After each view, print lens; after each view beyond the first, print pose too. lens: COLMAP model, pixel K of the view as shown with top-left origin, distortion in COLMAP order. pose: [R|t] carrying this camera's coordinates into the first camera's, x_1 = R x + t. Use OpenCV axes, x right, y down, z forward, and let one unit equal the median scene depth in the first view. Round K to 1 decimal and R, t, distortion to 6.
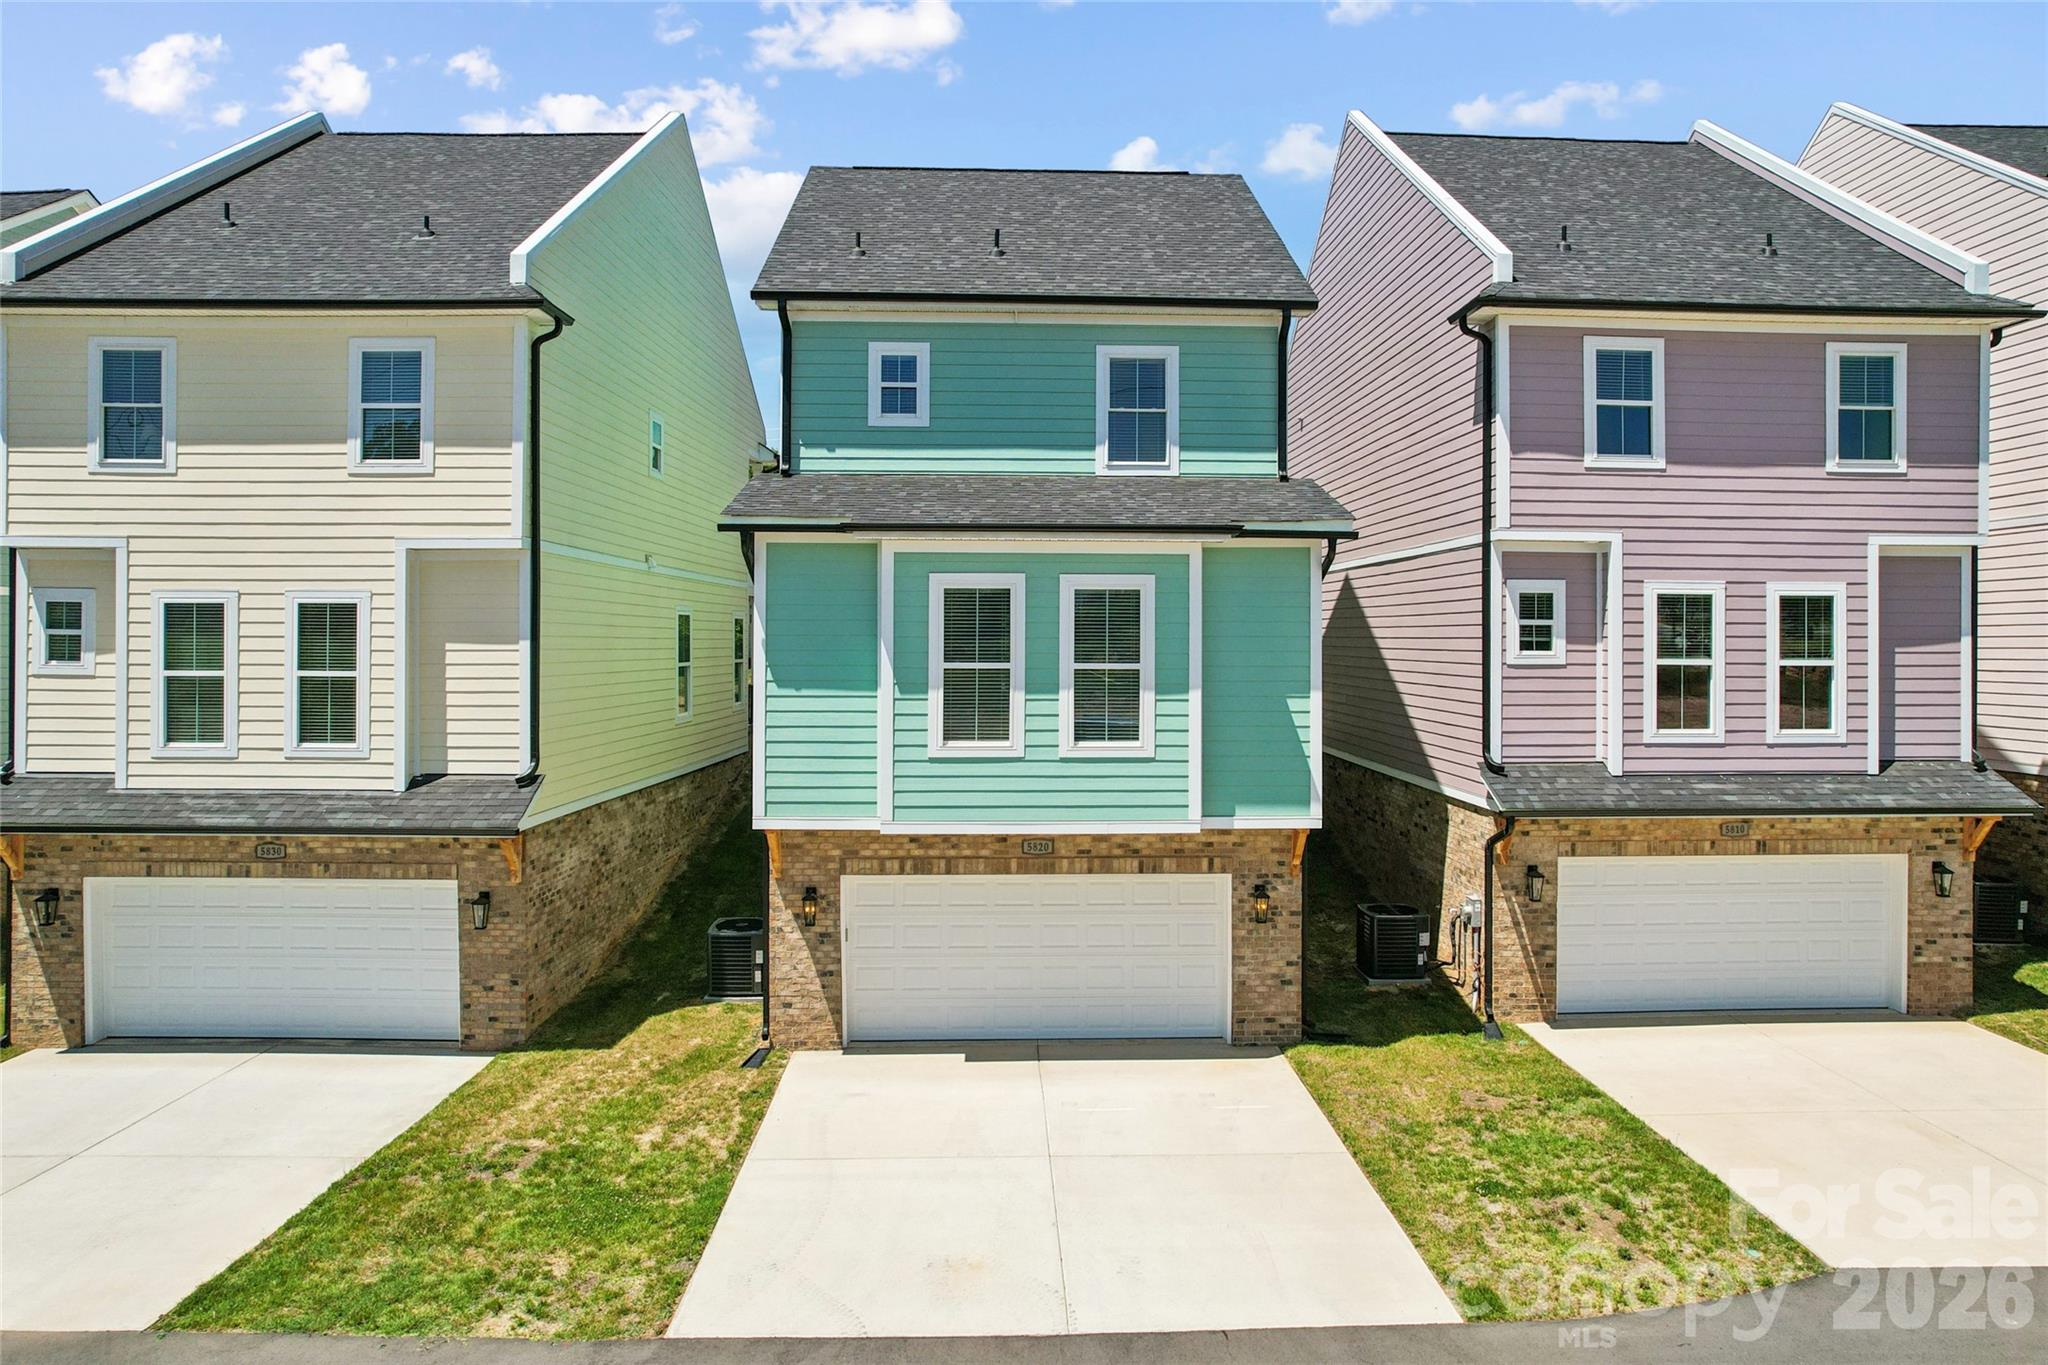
lens RADIAL K [[1323.9, 0, 1048.7], [0, 1323.9, 677.3], [0, 0, 1]] dist [-0.062336, 0.047873]
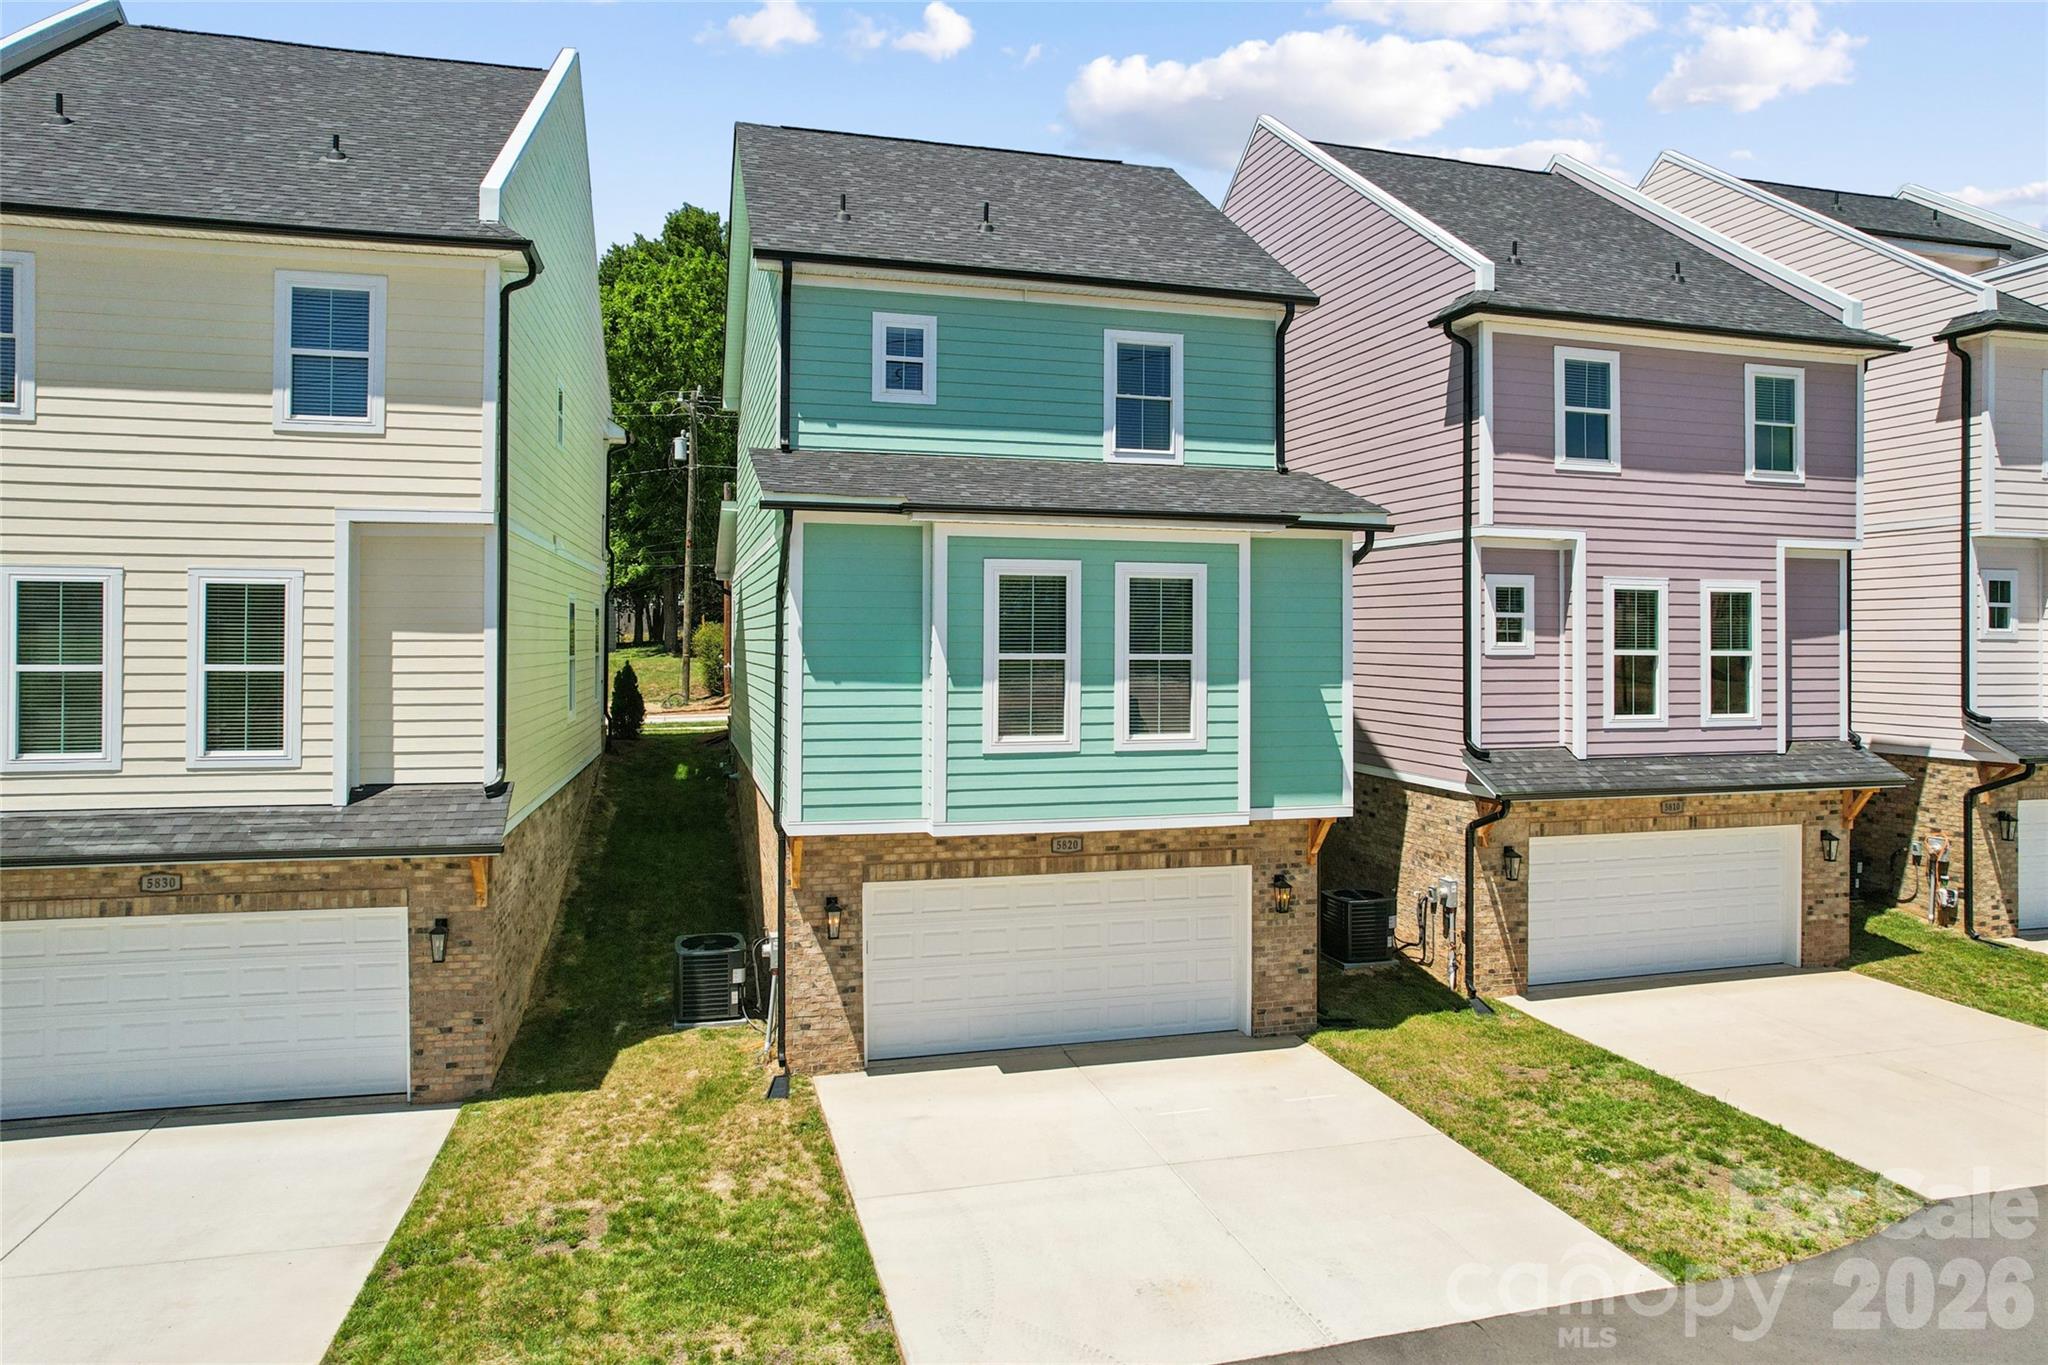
lens RADIAL K [[1323.9, 0, 1059.8], [0, 1323.9, 666.3], [0, 0, 1]] dist [-0.062336, 0.047873]
pose [[0.972009, -0.003332, 0.234920, -0.236431], [0.004480, 0.999980, -0.004351, 0.002177], [-0.234901, 0.005282, 0.972005, 0.062826]]
